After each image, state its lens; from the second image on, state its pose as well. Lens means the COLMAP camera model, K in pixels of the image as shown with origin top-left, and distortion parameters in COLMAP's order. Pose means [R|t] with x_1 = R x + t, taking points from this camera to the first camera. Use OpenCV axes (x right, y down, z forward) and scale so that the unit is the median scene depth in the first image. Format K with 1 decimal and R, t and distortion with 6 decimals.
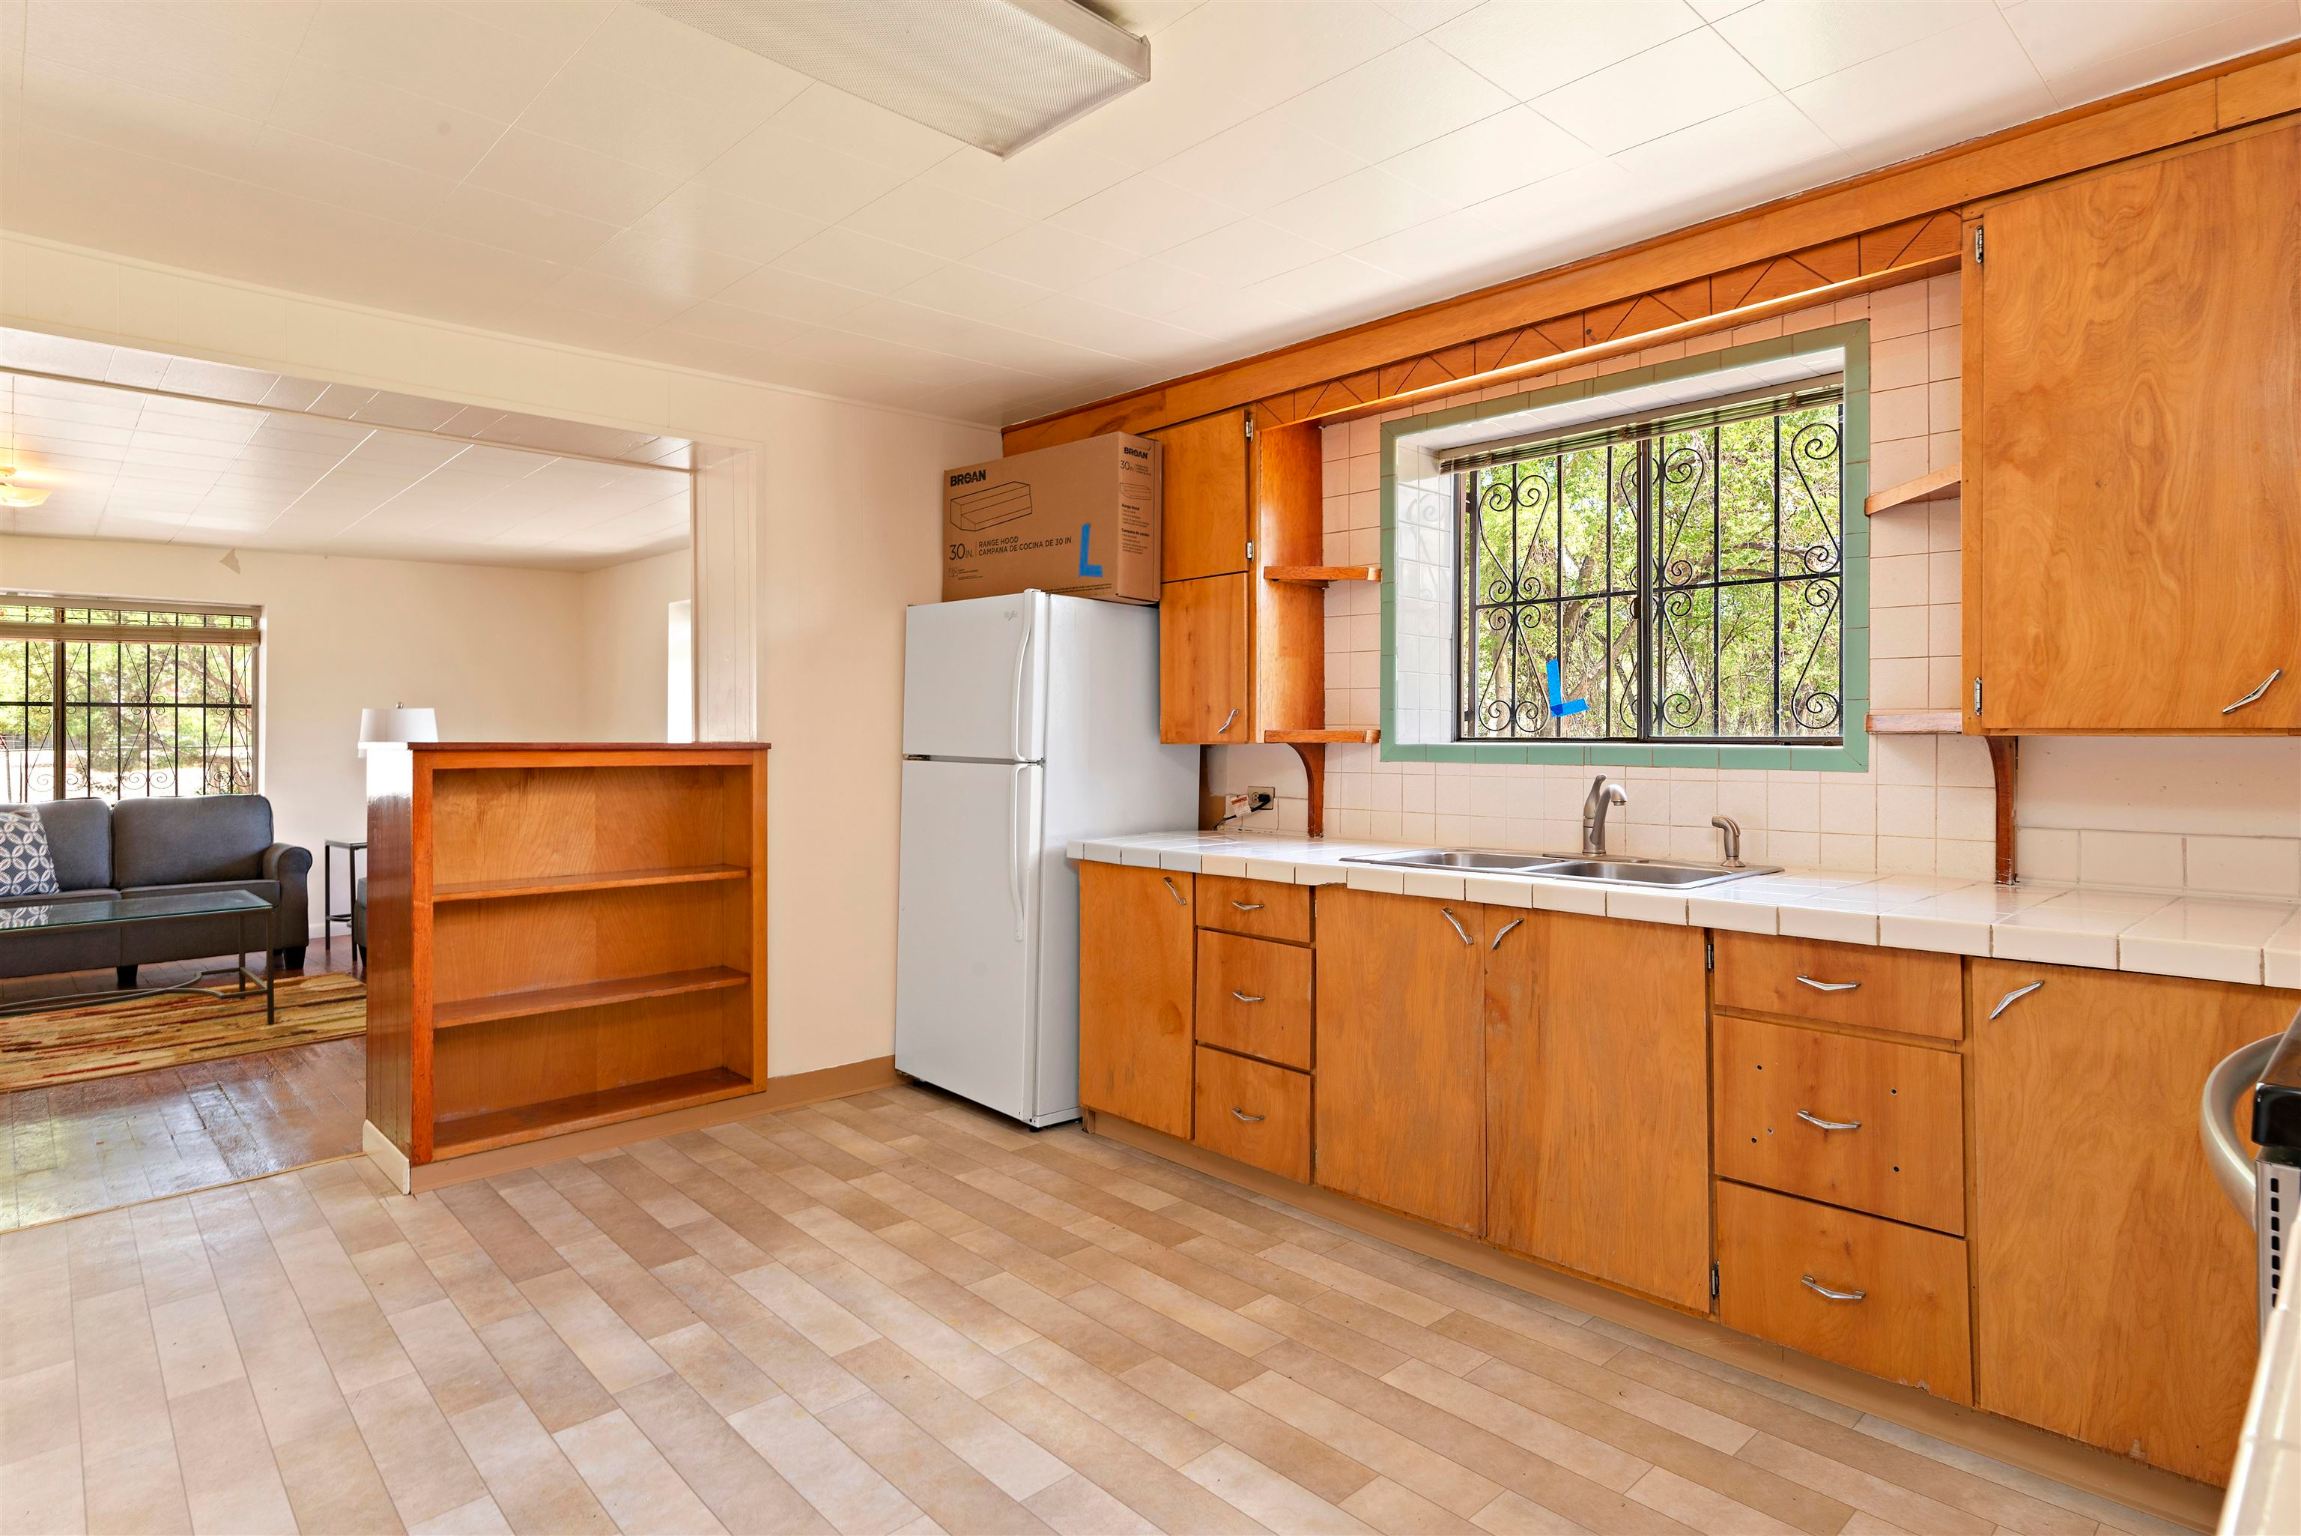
lens RADIAL K [[1202.7, 0, 1150.4], [0, 1202.7, 729.2], [0, 0, 1]] dist [-0.000552, -0.000289]
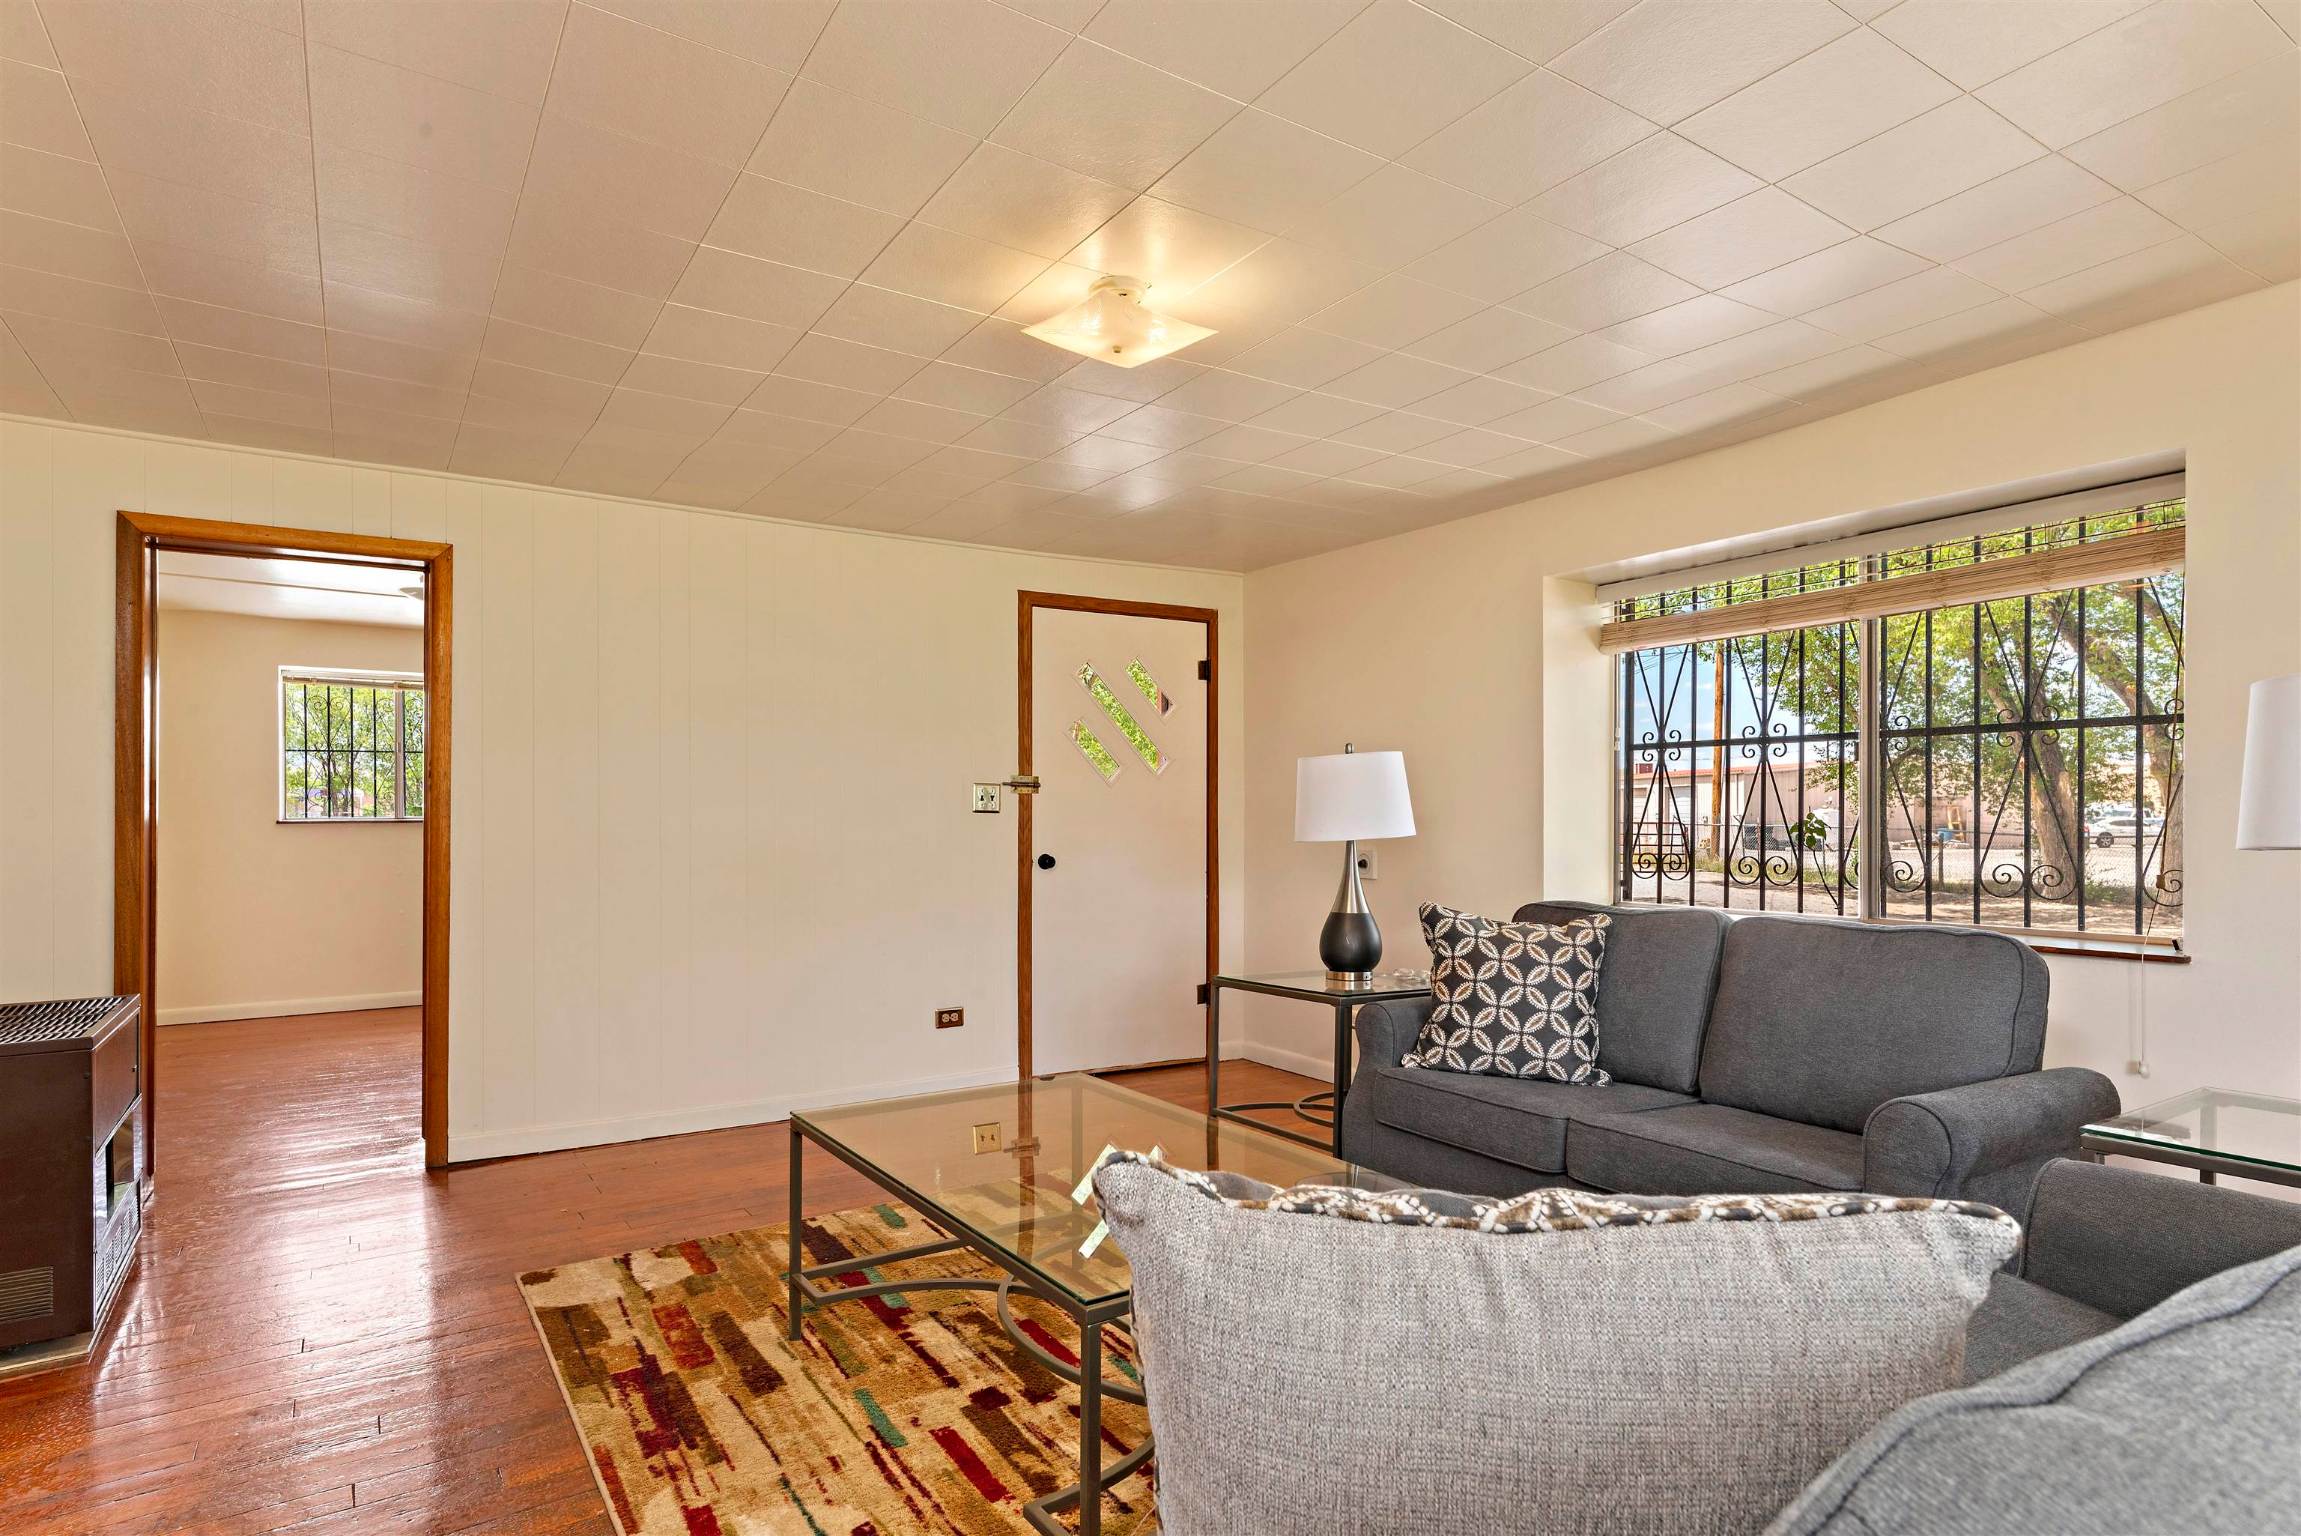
lens RADIAL K [[1196.8, 0, 1136.4], [0, 1196.8, 818.5], [0, 0, 1]] dist [0.001318, 0.000010]
pose [[-0.177547, 0.009157, -0.984070, -0.722267], [0.010013, 0.999922, 0.007498, 0.026498], [0.984061, -0.008522, -0.177625, 1.819919]]
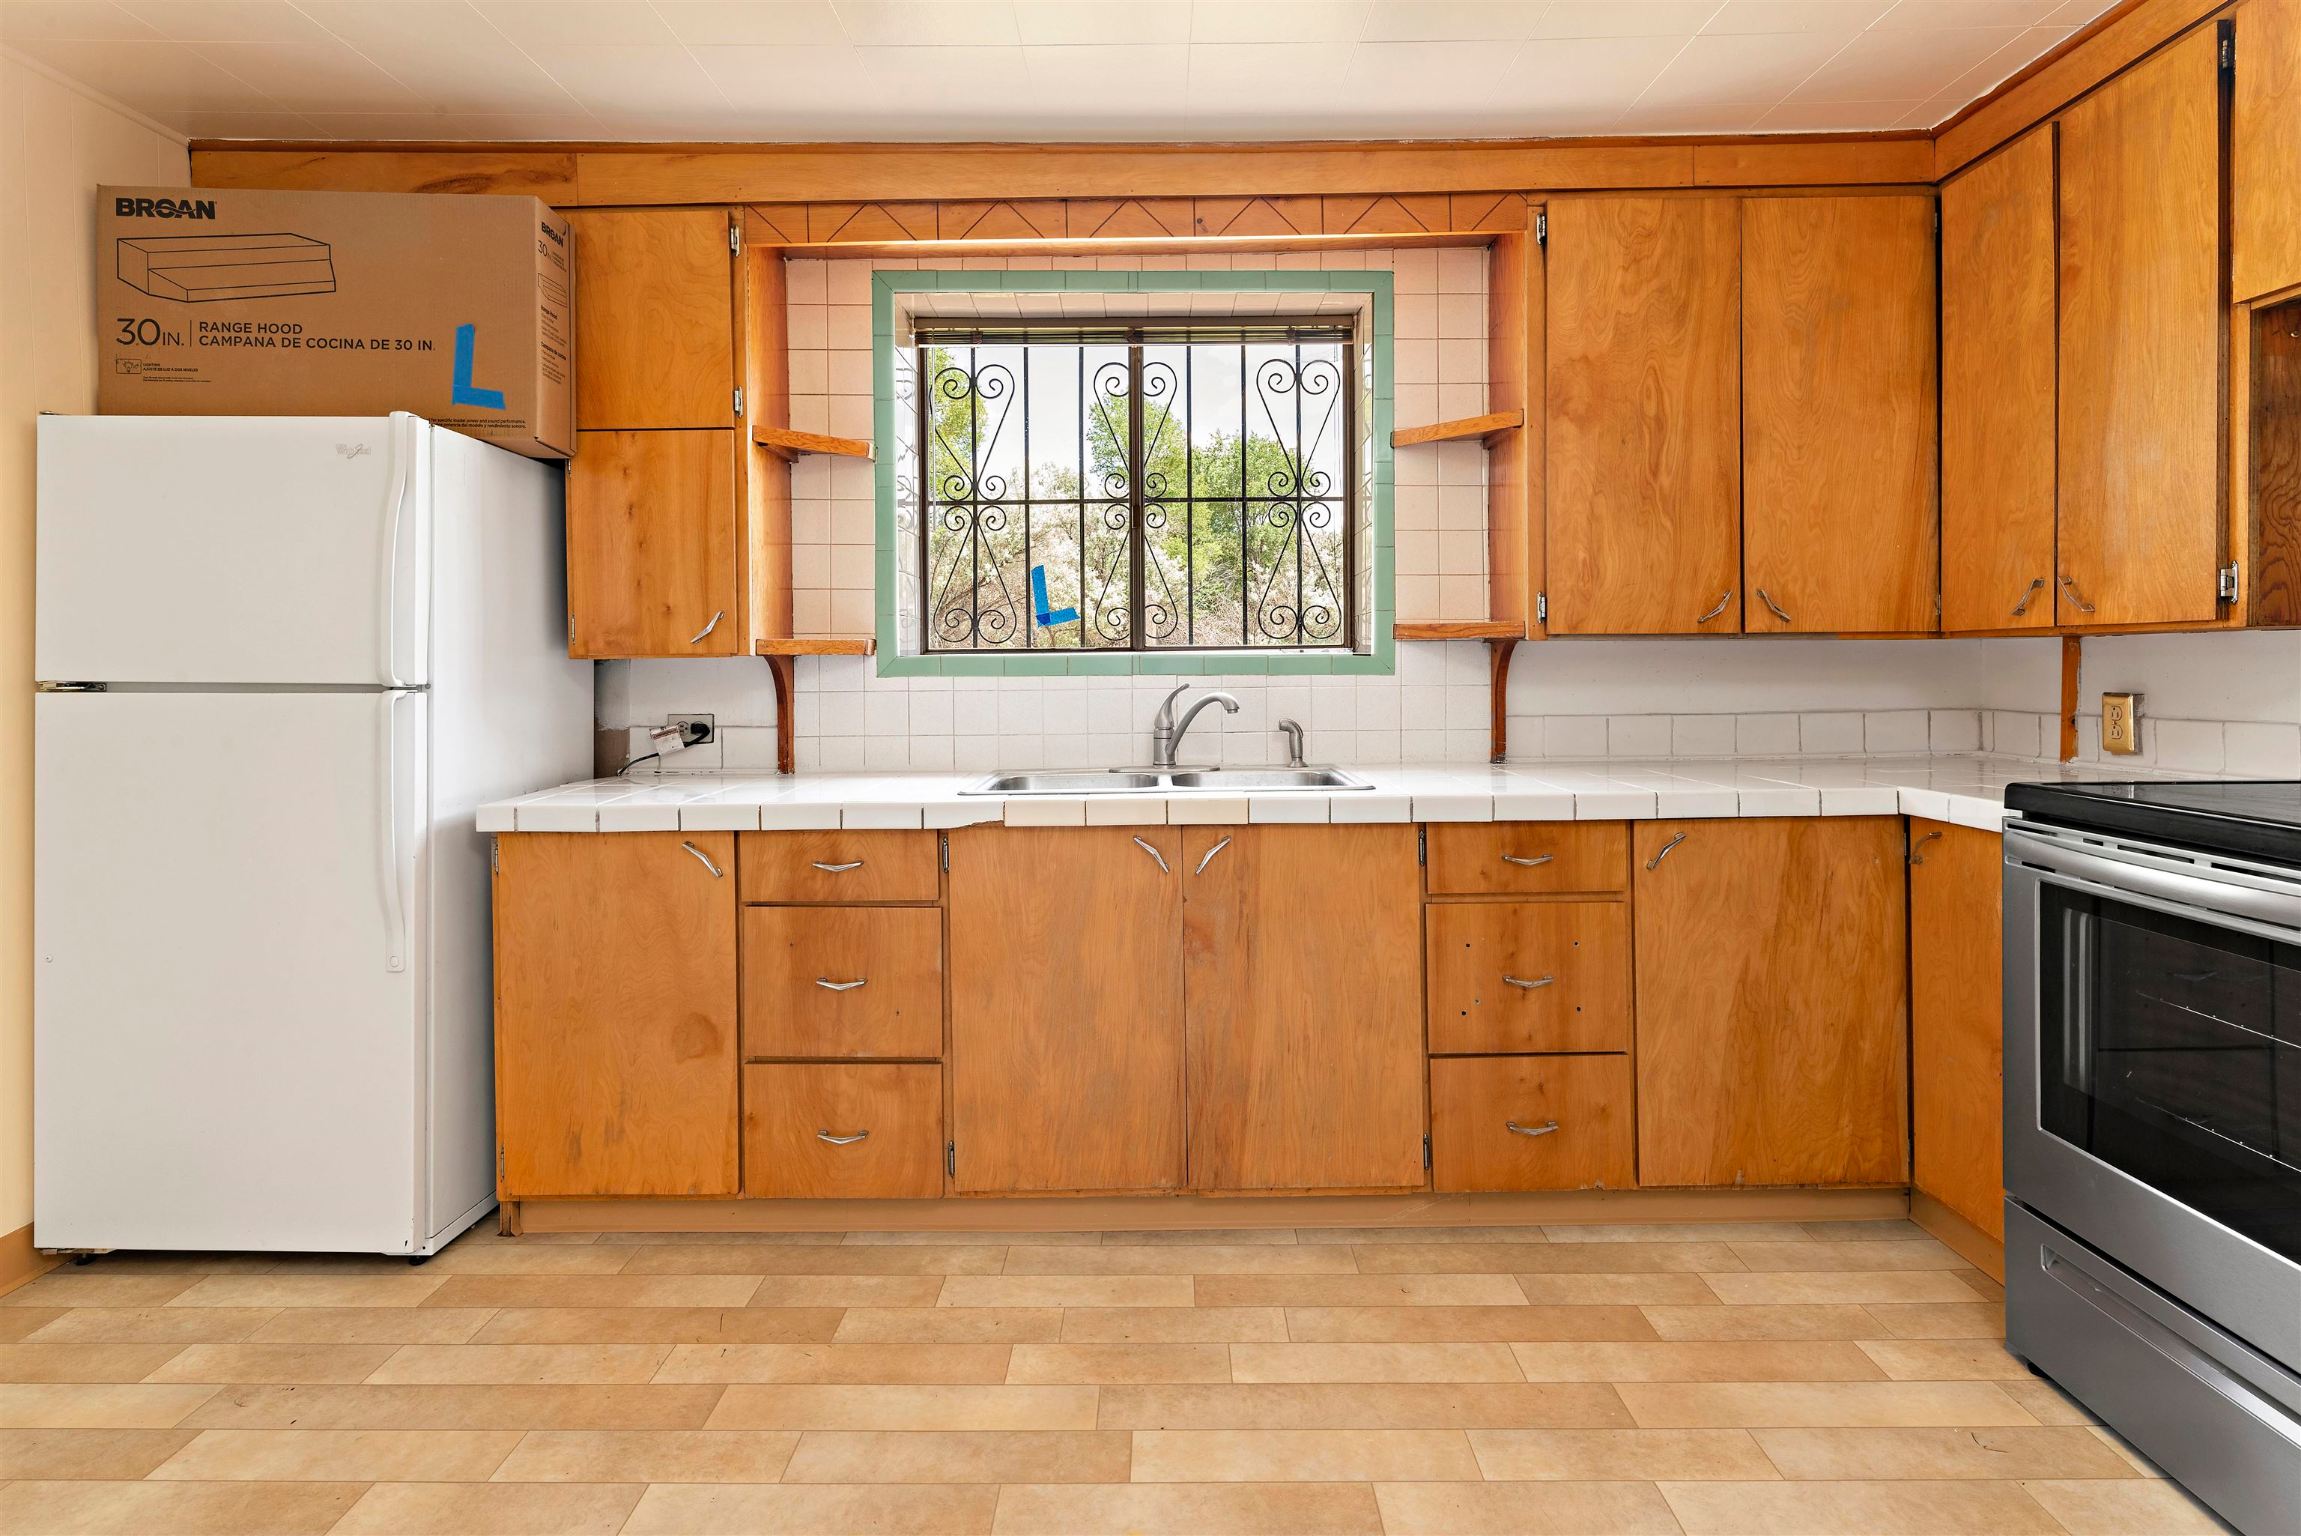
lens RADIAL K [[1213.7, 0, 1155.4], [0, 1213.7, 683.5], [0, 0, 1]] dist [0.000082, -0.001103]
pose [[0.691184, -0.021674, 0.722354, -0.371695], [0.003215, 0.999632, 0.026917, 0.011965], [-0.722672, -0.016283, 0.691000, 0.355840]]
